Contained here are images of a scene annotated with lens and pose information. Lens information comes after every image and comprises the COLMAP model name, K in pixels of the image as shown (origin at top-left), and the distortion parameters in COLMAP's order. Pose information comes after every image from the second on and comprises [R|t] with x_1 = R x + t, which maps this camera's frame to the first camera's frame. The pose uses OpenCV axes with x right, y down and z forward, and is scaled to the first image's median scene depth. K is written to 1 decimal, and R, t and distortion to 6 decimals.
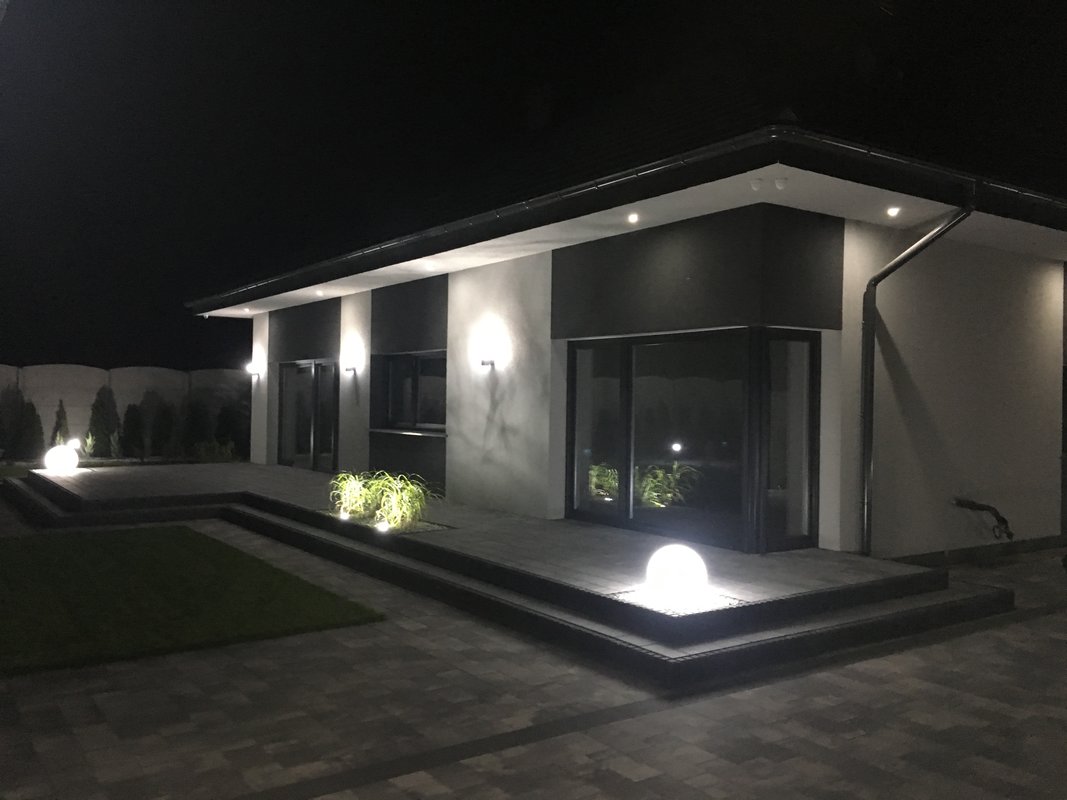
lens RADIAL K [[899.7, 0, 533.5], [0, 899.7, 400.0], [0, 0, 1]] dist [0.101000, -0.118888]
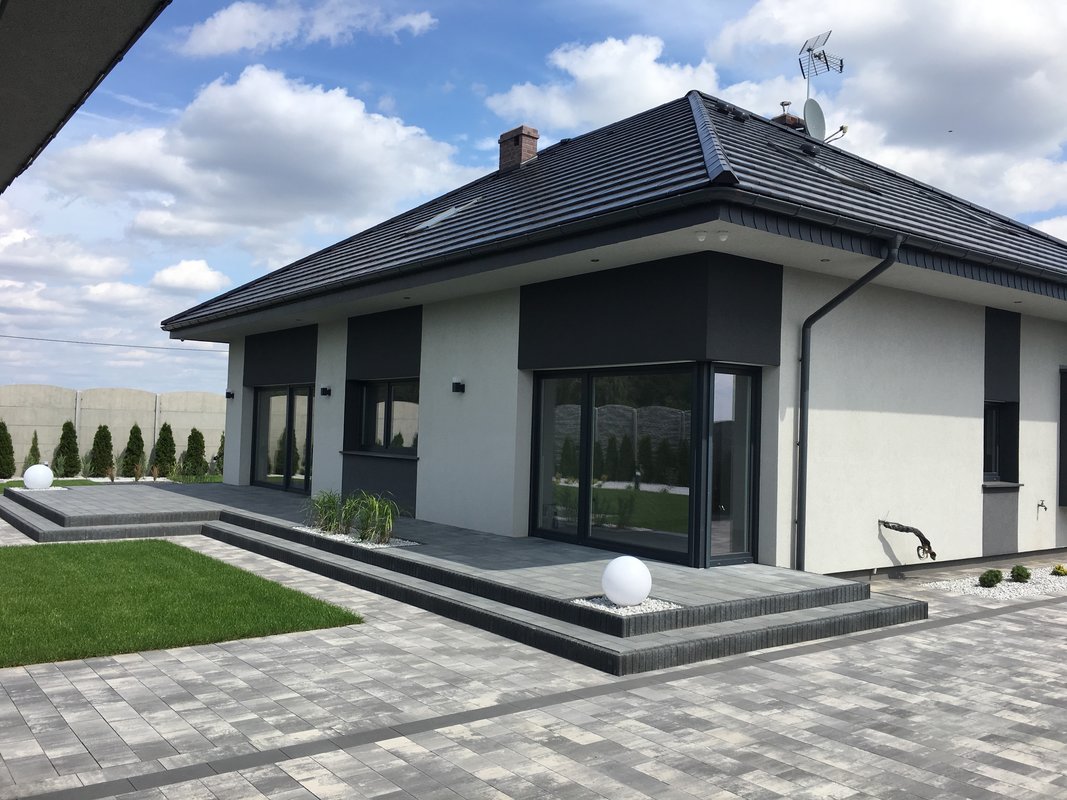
lens RADIAL K [[899.7, 0, 533.5], [0, 899.7, 400.0], [0, 0, 1]] dist [0.101000, -0.118888]
pose [[0.999169, 0.015456, 0.037726, -0.003164], [-0.014317, 0.999439, -0.030284, 0.003842], [-0.038173, 0.029719, 0.998829, -0.158533]]
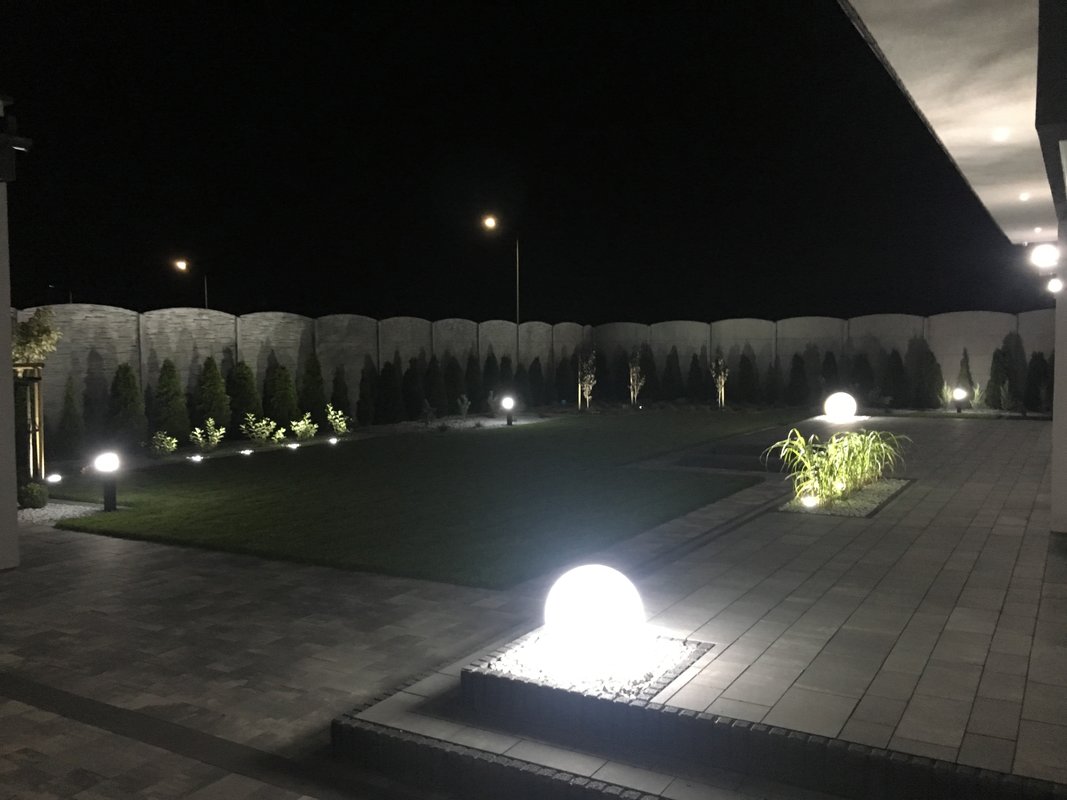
lens RADIAL K [[899.7, 0, 533.5], [0, 899.7, 400.0], [0, 0, 1]] dist [0.101000, -0.118888]
pose [[0.404015, 0.029014, -0.914292, 0.862936], [0.018072, 0.999049, 0.039689, 0.037284], [0.914574, -0.032558, 0.403106, 0.934764]]
